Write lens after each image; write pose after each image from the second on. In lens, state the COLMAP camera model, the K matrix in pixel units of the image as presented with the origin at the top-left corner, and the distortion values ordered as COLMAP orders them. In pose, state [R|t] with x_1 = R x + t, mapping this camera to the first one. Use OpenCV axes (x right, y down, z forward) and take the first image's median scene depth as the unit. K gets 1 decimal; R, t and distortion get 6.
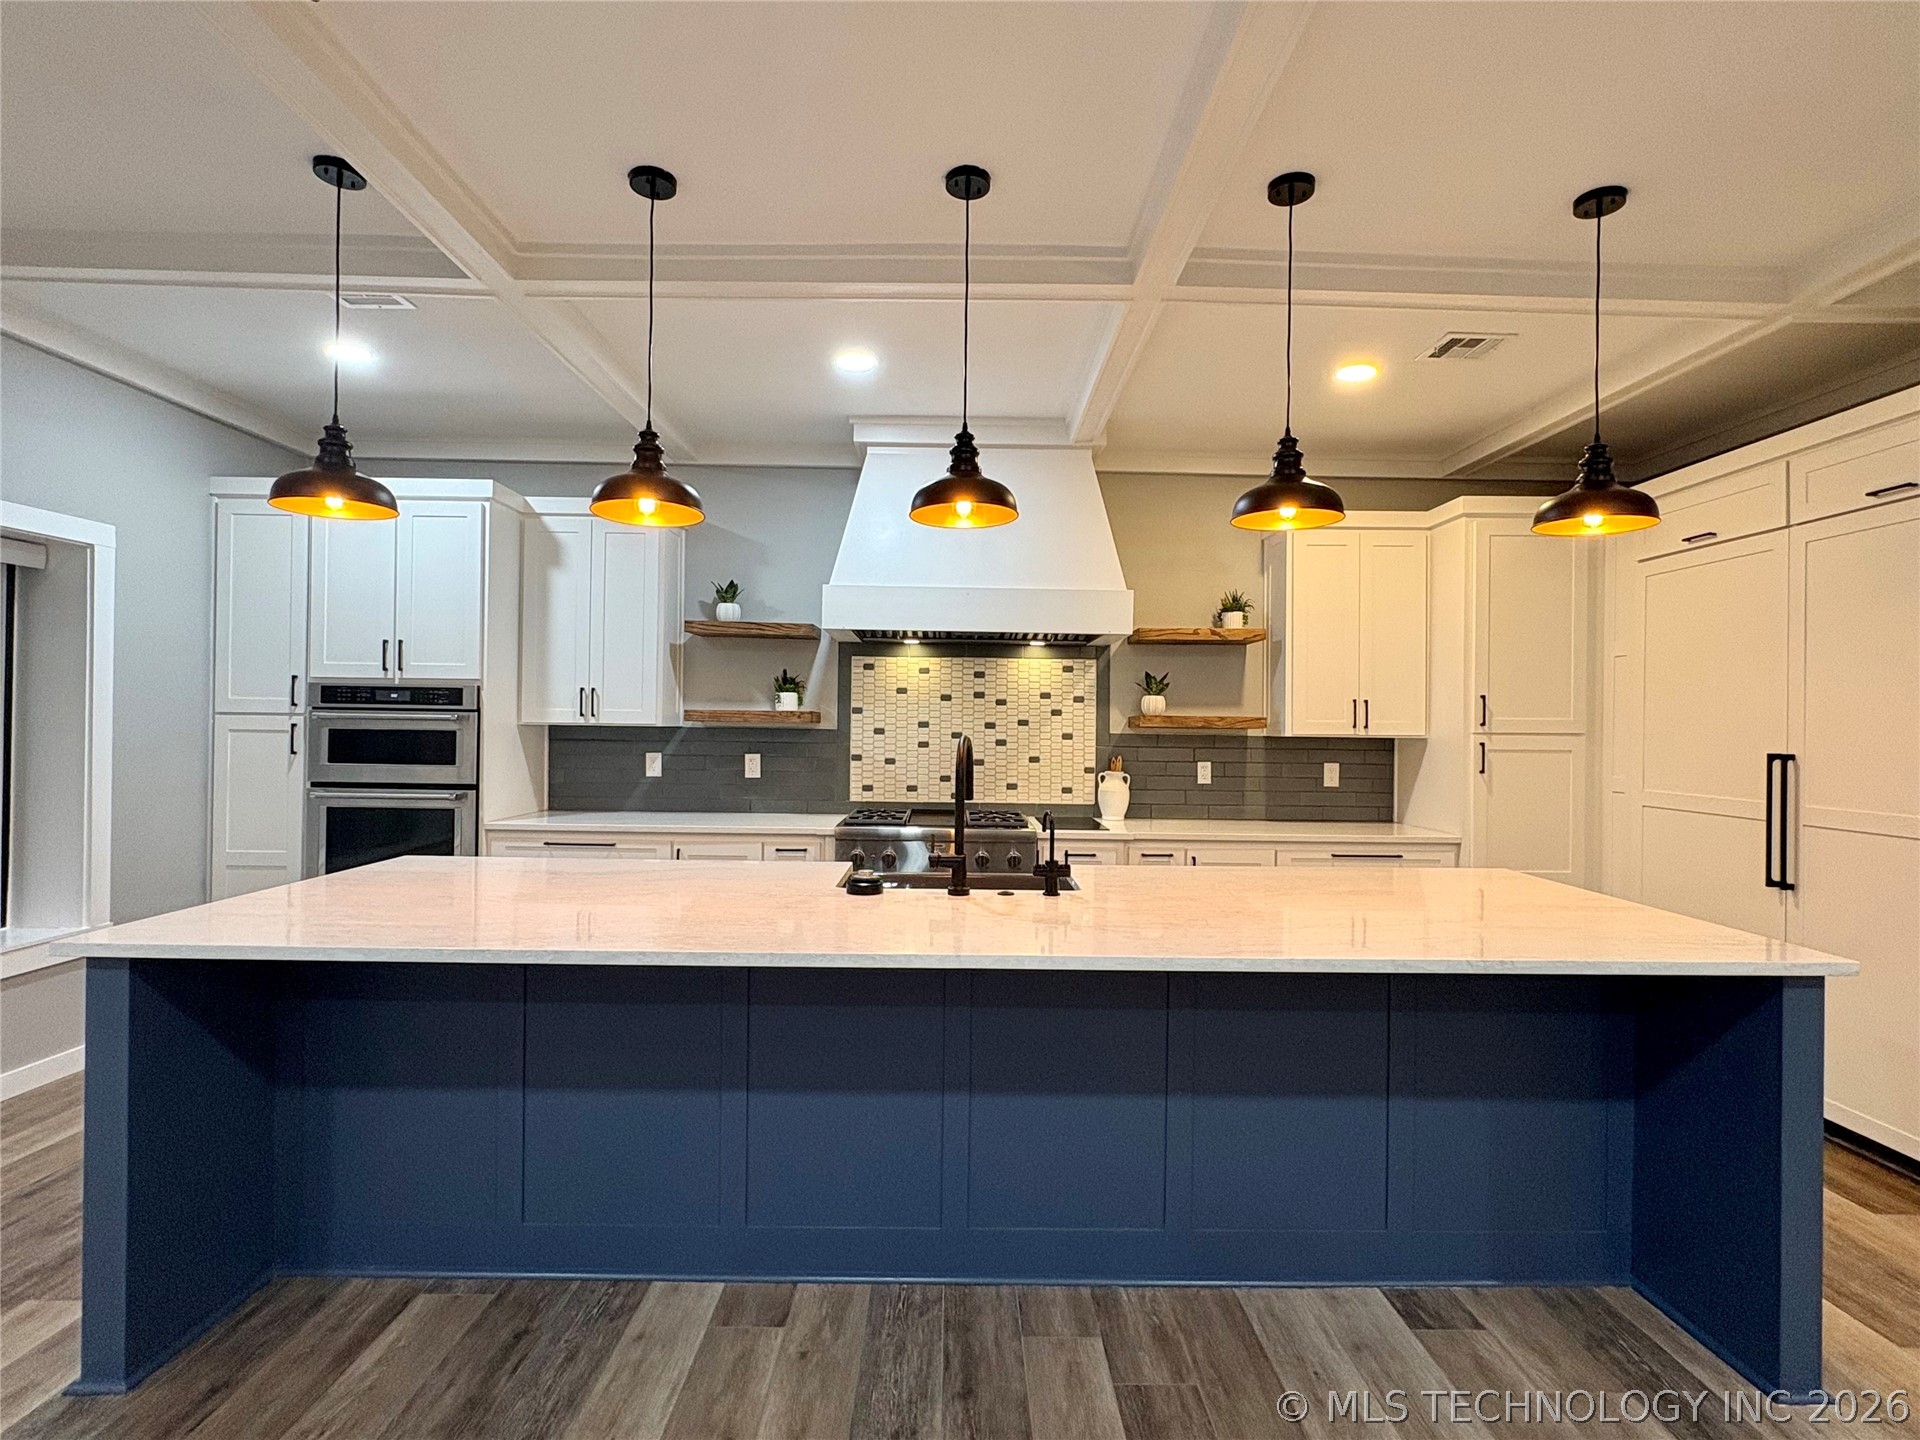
lens RADIAL K [[946.1, 0, 962.6], [0, 946.1, 723.7], [0, 0, 1]] dist [-0.001595, -0.001286]
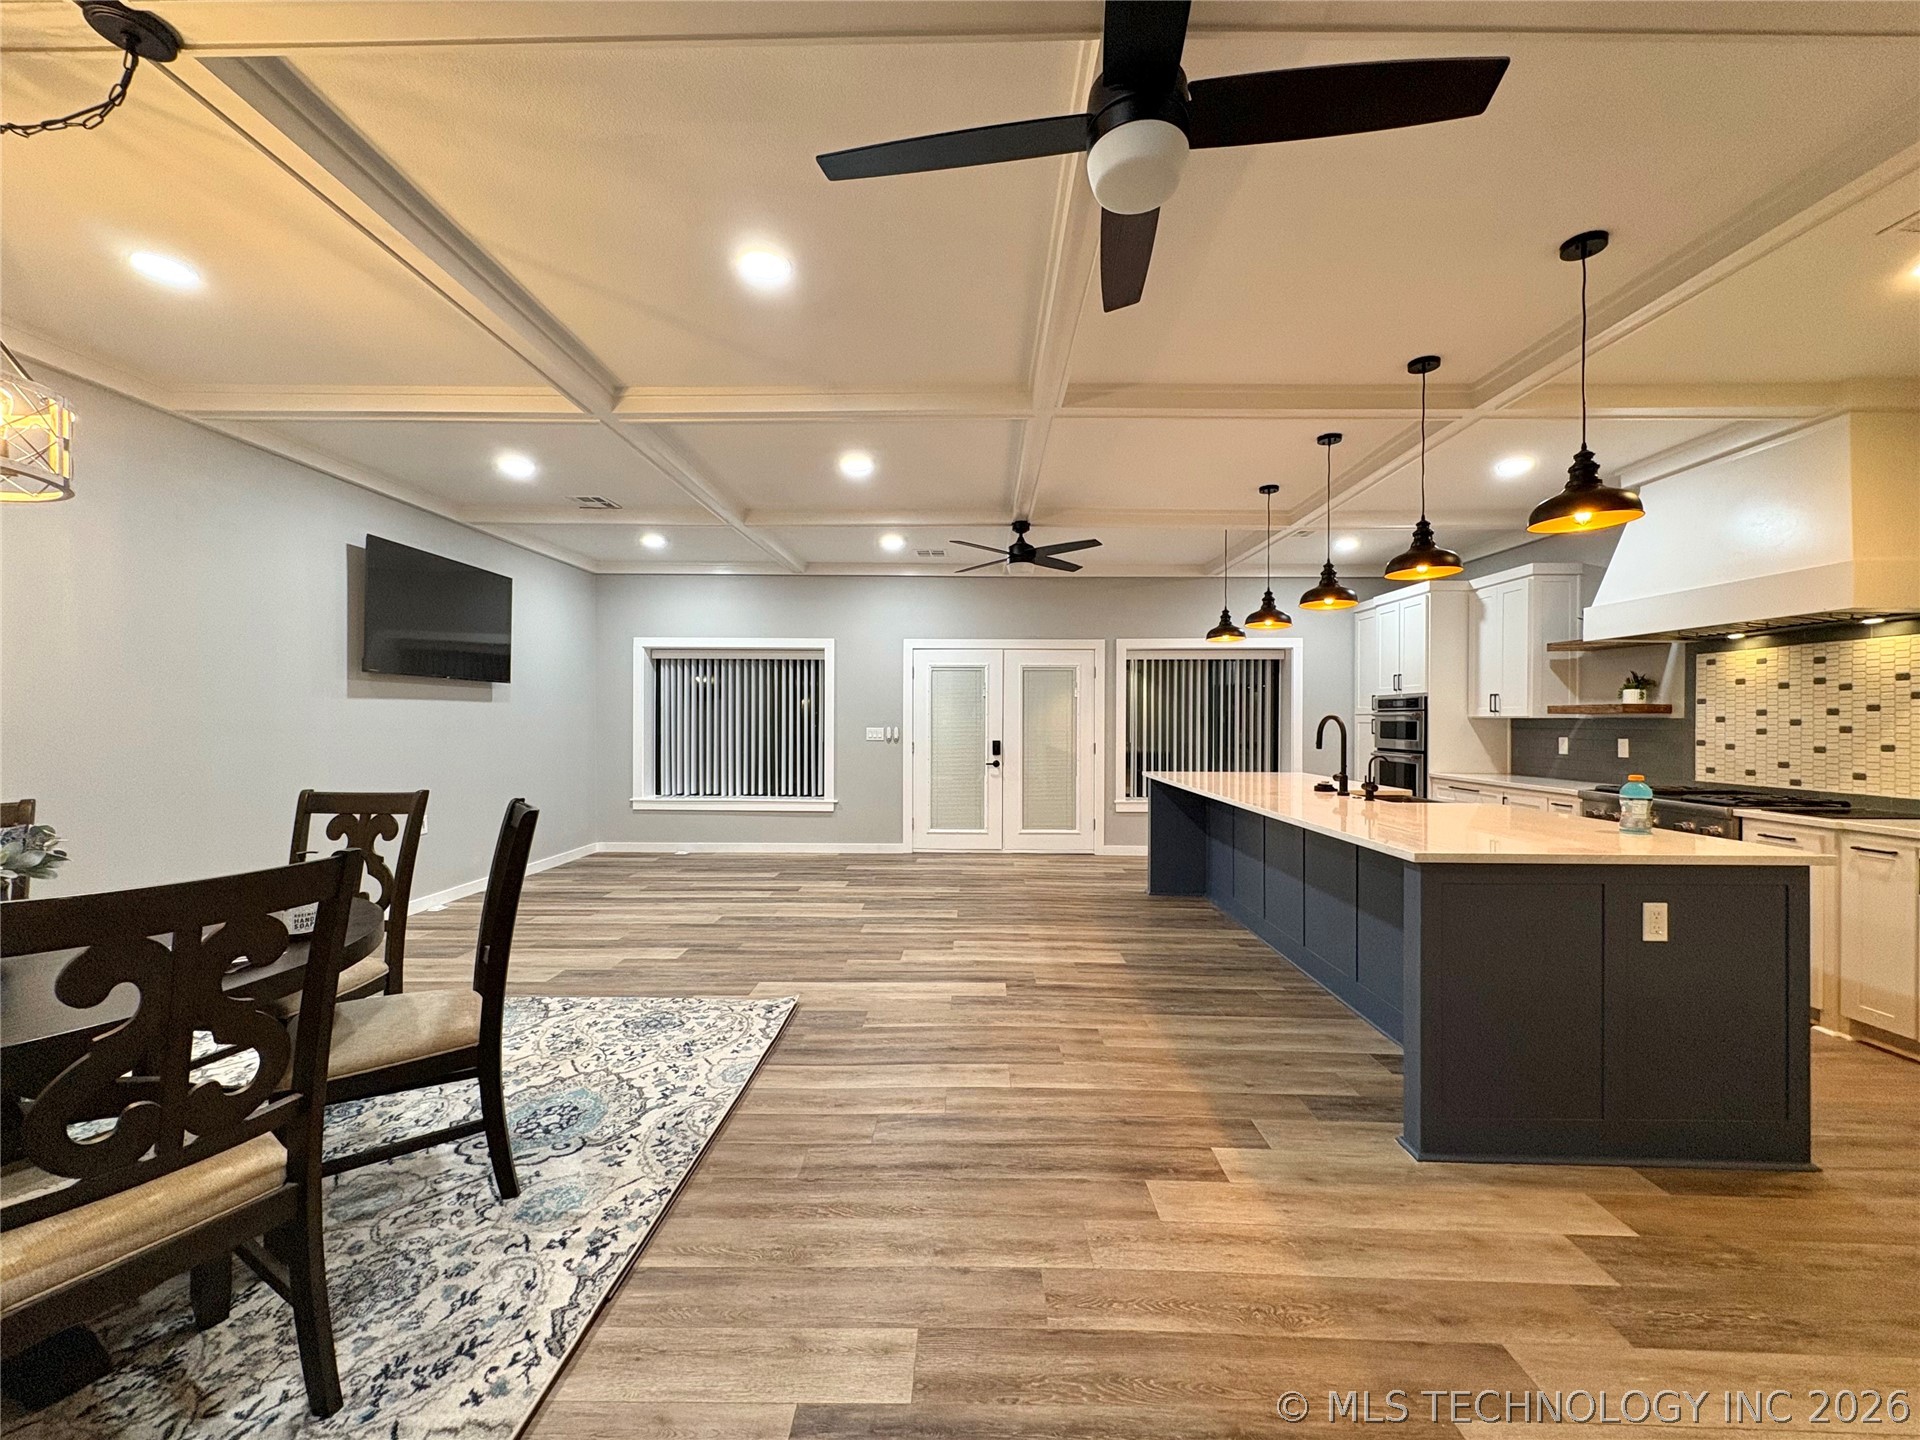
lens RADIAL K [[772.4, 0, 959.1], [0, 772.4, 721.8], [0, 0, 1]] dist [-0.000532, 0.000475]
pose [[-0.025060, -0.012206, -0.999611, 0.854217], [-0.006994, 0.999903, -0.012034, 0.028258], [0.999661, 0.006689, -0.025143, 0.131139]]
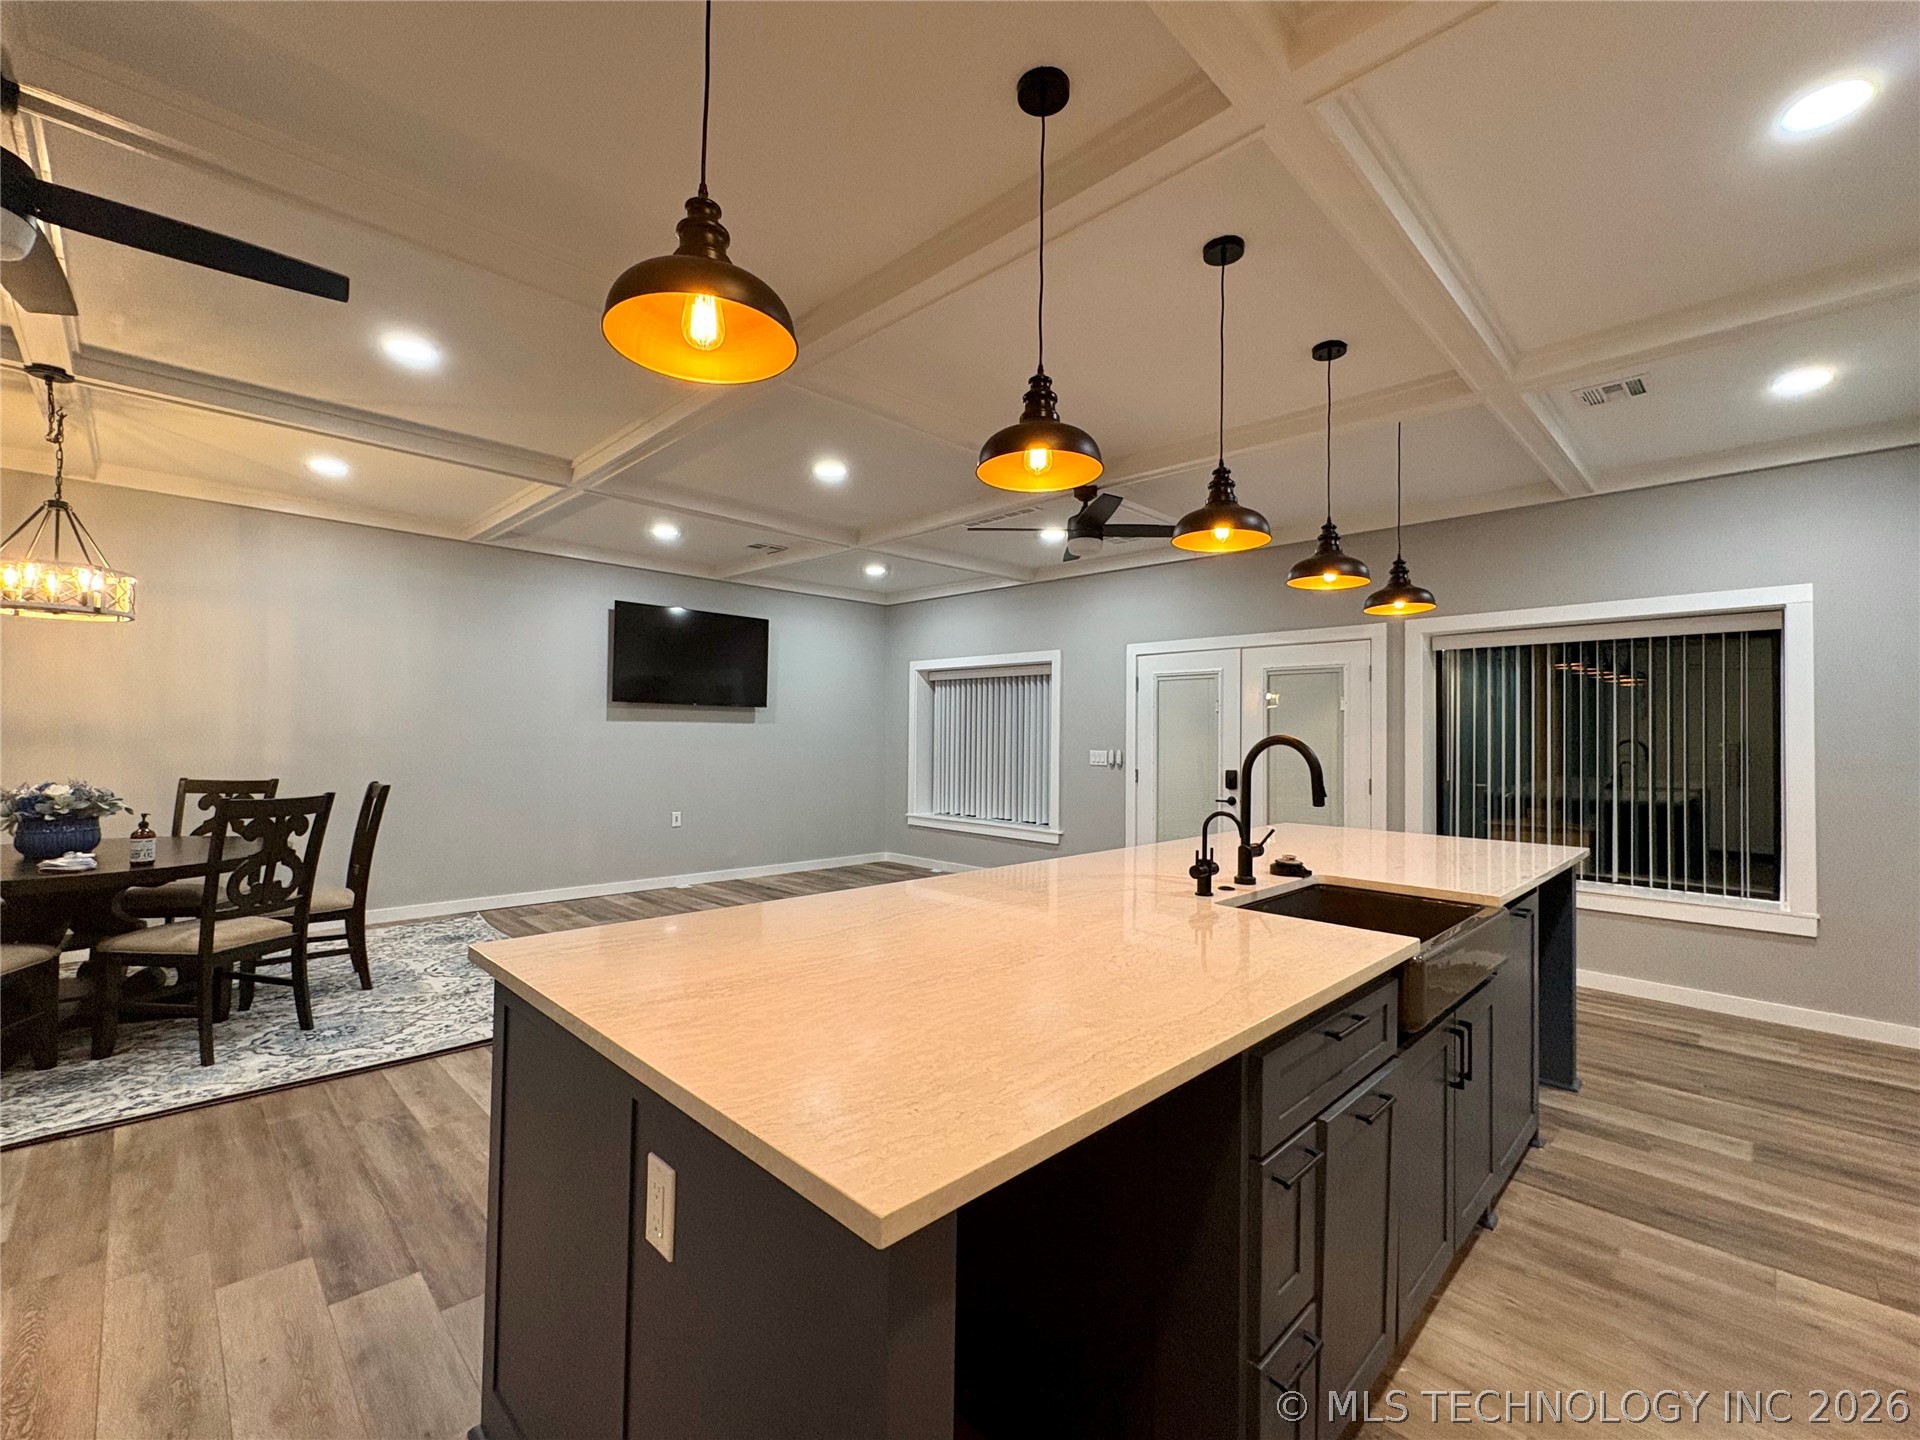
lens RADIAL K [[822.3, 0, 957.5], [0, 822.3, 727.1], [0, 0, 1]] dist [0.001334, -0.000967]
pose [[-0.716196, -0.029810, -0.697262, 0.466649], [-0.023150, 0.999552, -0.018956, 0.015273], [0.697515, 0.002565, -0.716566, 0.764437]]
